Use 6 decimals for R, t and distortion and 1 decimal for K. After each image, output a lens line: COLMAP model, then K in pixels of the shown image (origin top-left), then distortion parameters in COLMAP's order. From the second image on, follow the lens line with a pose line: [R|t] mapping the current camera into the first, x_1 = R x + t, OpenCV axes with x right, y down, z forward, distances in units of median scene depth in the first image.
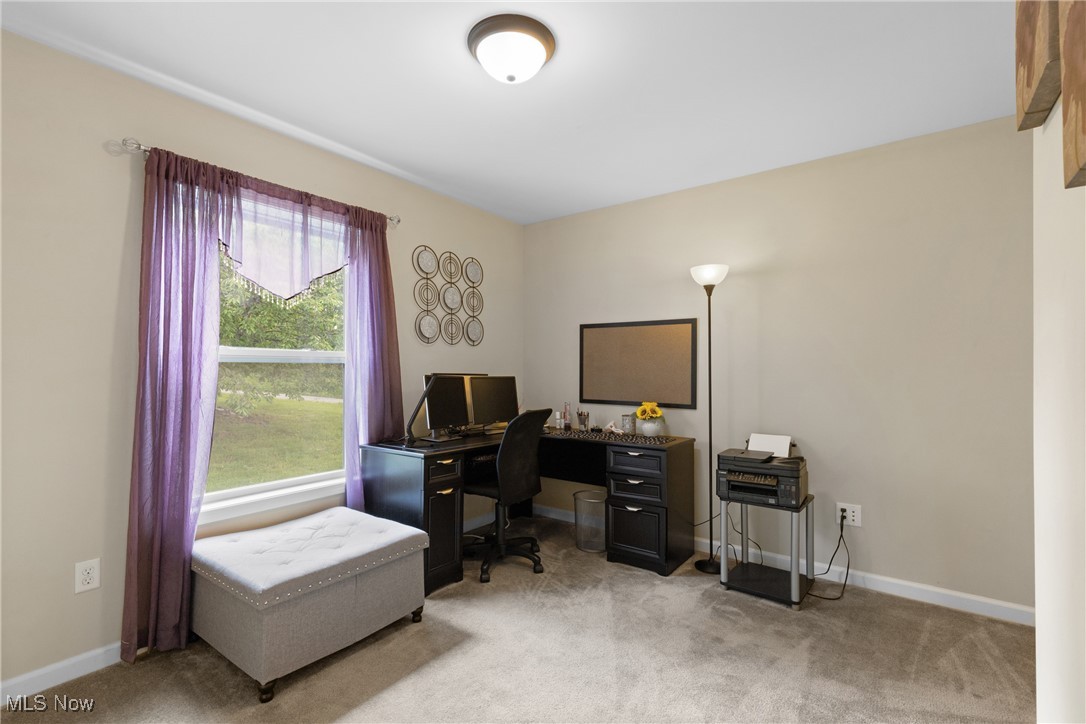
lens RADIAL K [[489.6, 0, 544.9], [0, 489.6, 365.1], [0, 0, 1]] dist [0.009028, -0.002297]
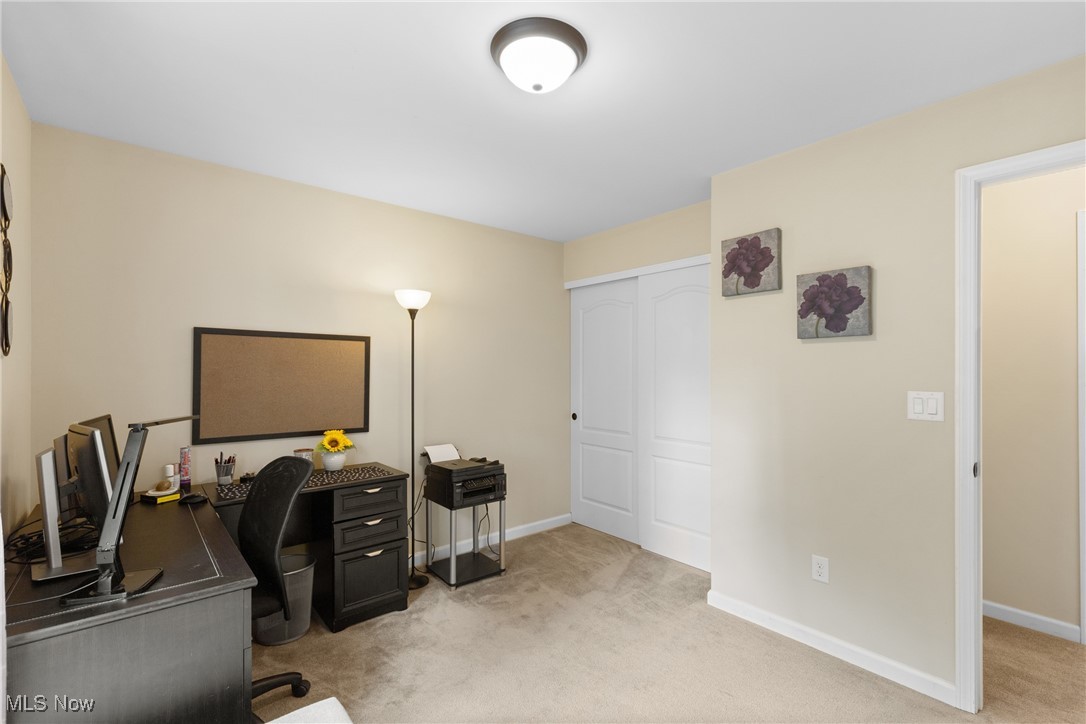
lens RADIAL K [[489.6, 0, 545.8], [0, 489.6, 362.2], [0, 0, 1]] dist [0.009028, -0.002297]
pose [[0.233211, 0.012164, 0.972350, -0.624483], [-0.010785, 0.999893, -0.009922, -0.045499], [-0.972366, -0.008173, 0.233317, 0.507577]]
